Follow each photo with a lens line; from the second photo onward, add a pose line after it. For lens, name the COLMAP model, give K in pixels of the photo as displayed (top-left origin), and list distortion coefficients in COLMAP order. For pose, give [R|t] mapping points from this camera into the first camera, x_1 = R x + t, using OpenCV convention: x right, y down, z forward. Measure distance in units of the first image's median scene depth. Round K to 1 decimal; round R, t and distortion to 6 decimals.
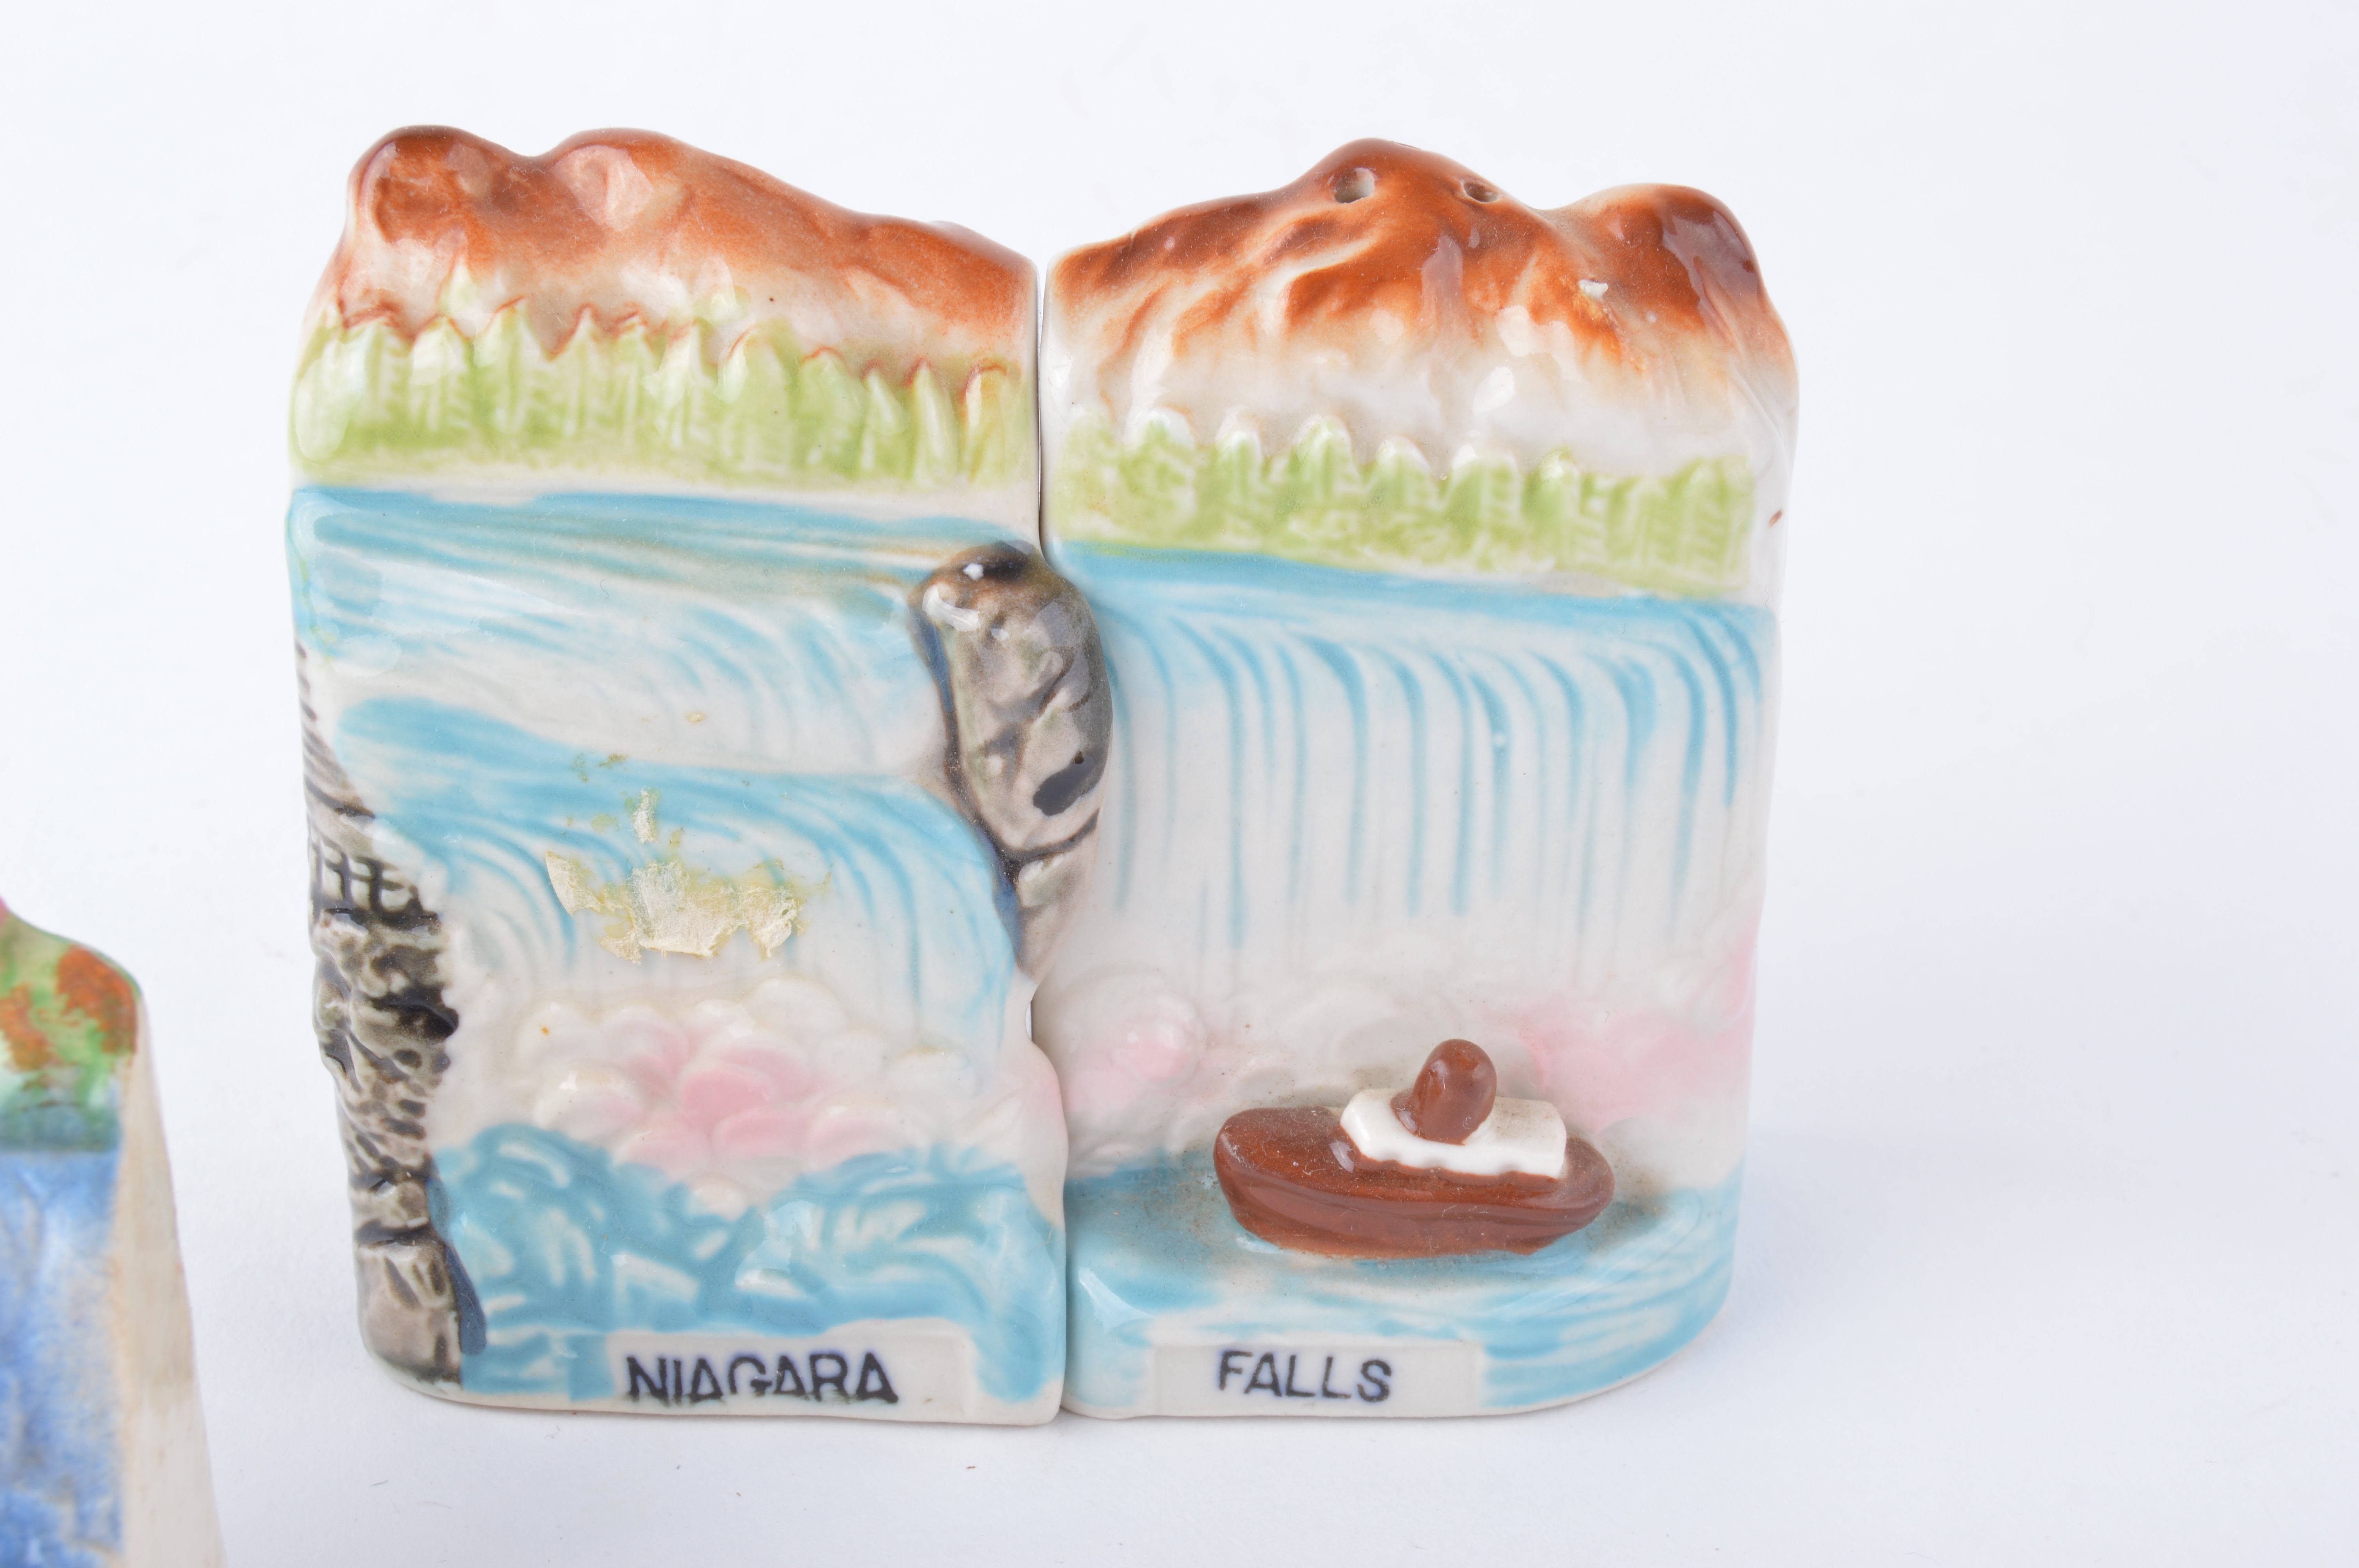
lens RADIAL K [[4001.2, 0, 1179.5], [0, 4001.2, 784.0], [0, 0, 1]] dist [-0.058687, 0.041834]
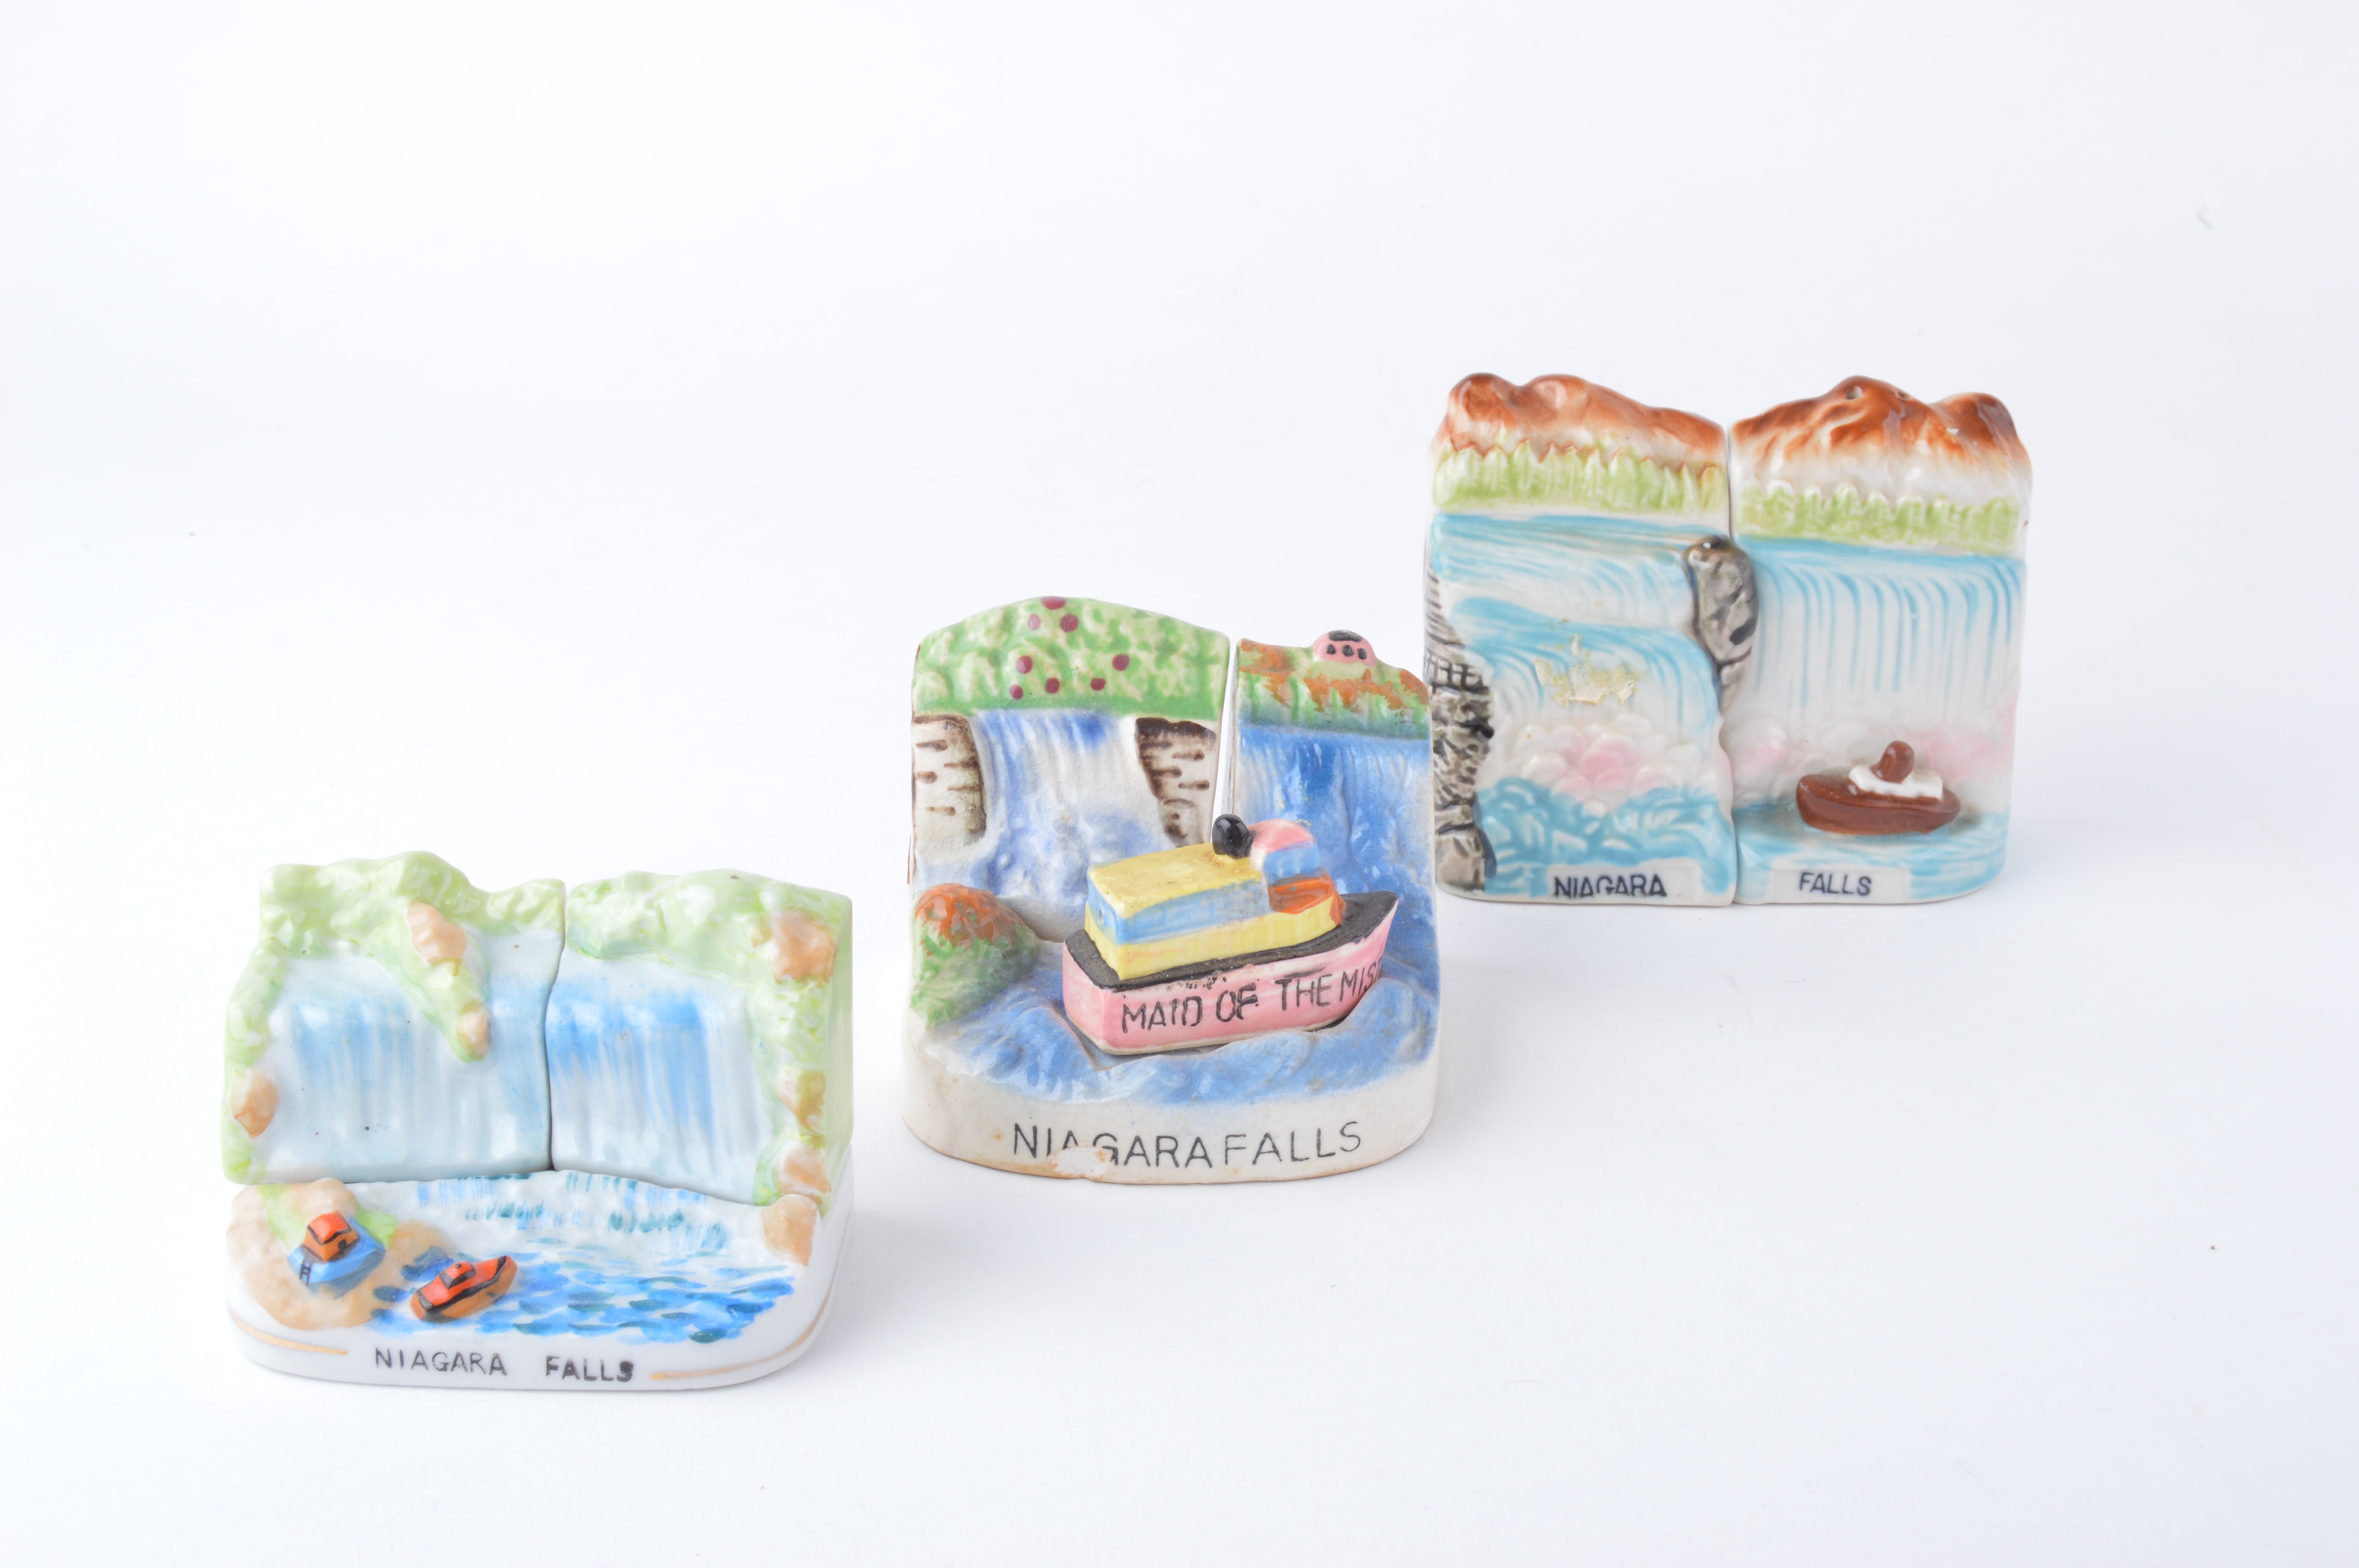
lens RADIAL K [[3325.5, 0, 1204.9], [0, 3325.5, 783.9], [0, 0, 1]] dist [-0.040649, -0.081571]
pose [[0.999515, -0.008492, -0.029962, -0.300312], [0.005976, 0.996523, -0.083105, 0.262724], [0.030564, 0.082886, 0.996090, -1.054435]]
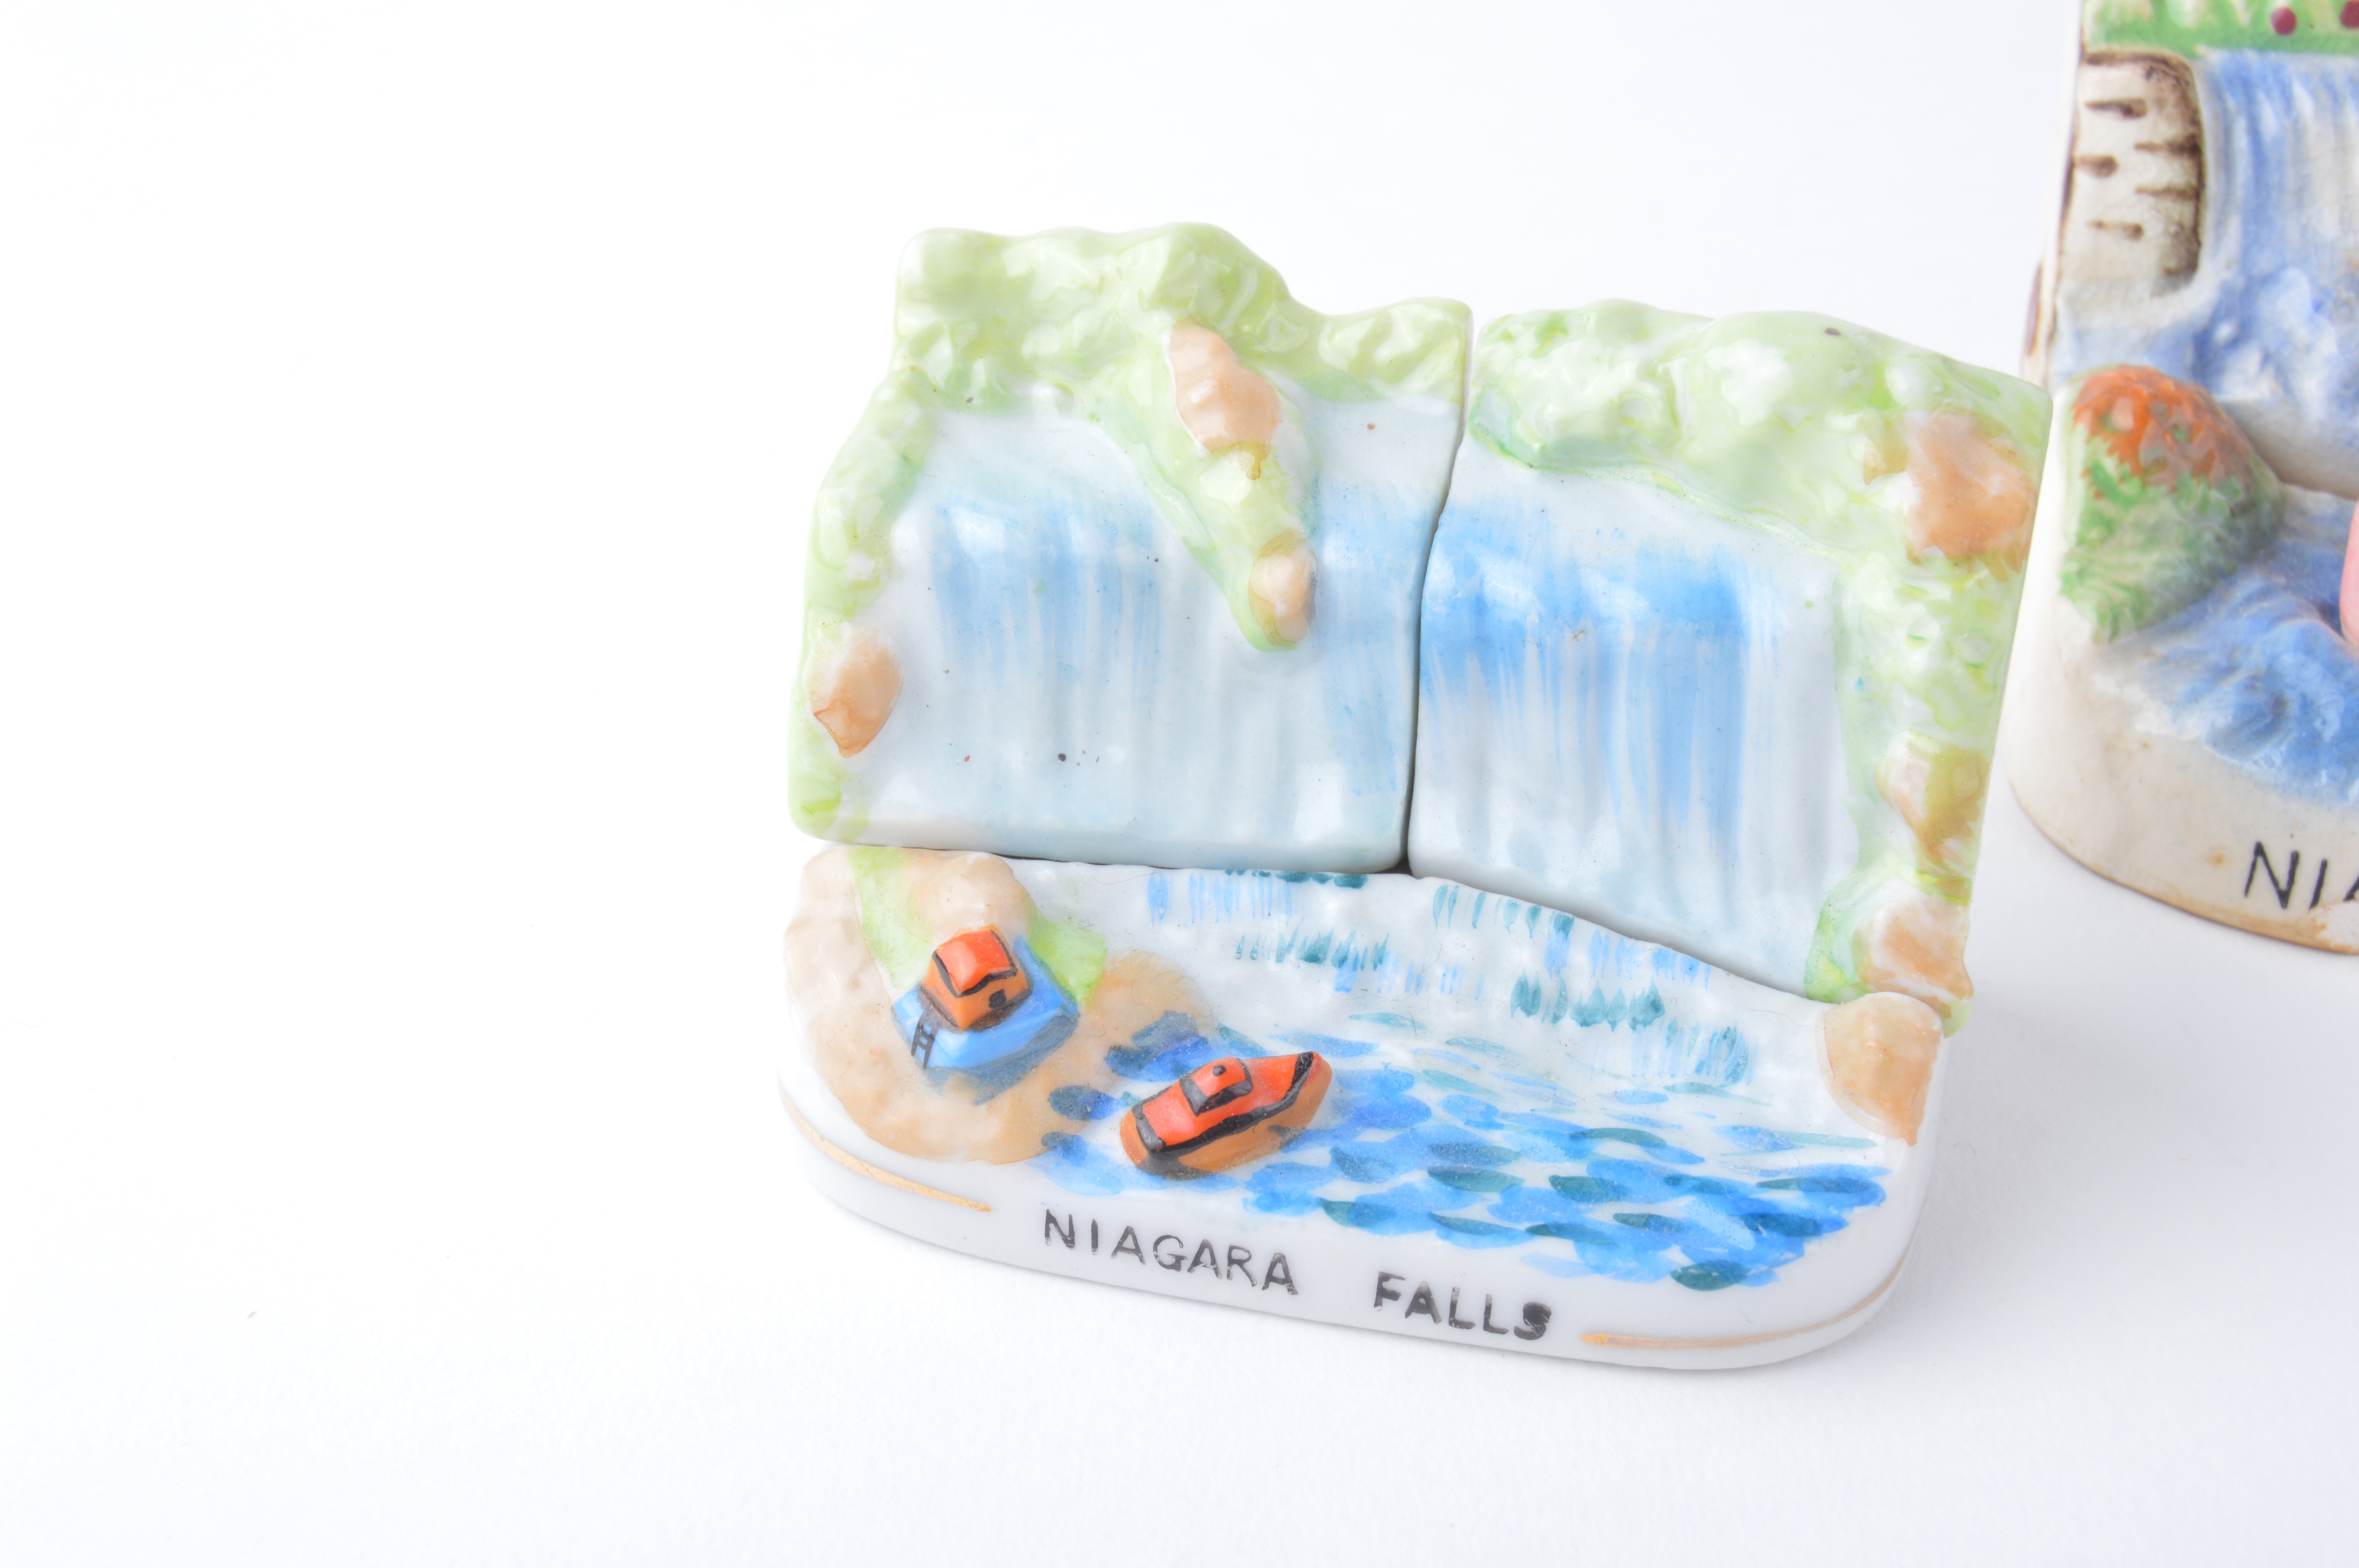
lens RADIAL K [[3263.9, 0, 1179.5], [0, 3263.9, 784.0], [0, 0, 1]] dist [-0.063713, 0.040346]
pose [[0.966996, 0.111975, -0.228866, -0.538795], [-0.089856, 0.990414, 0.104914, 0.211627], [0.238420, -0.080886, 0.967788, -0.239795]]
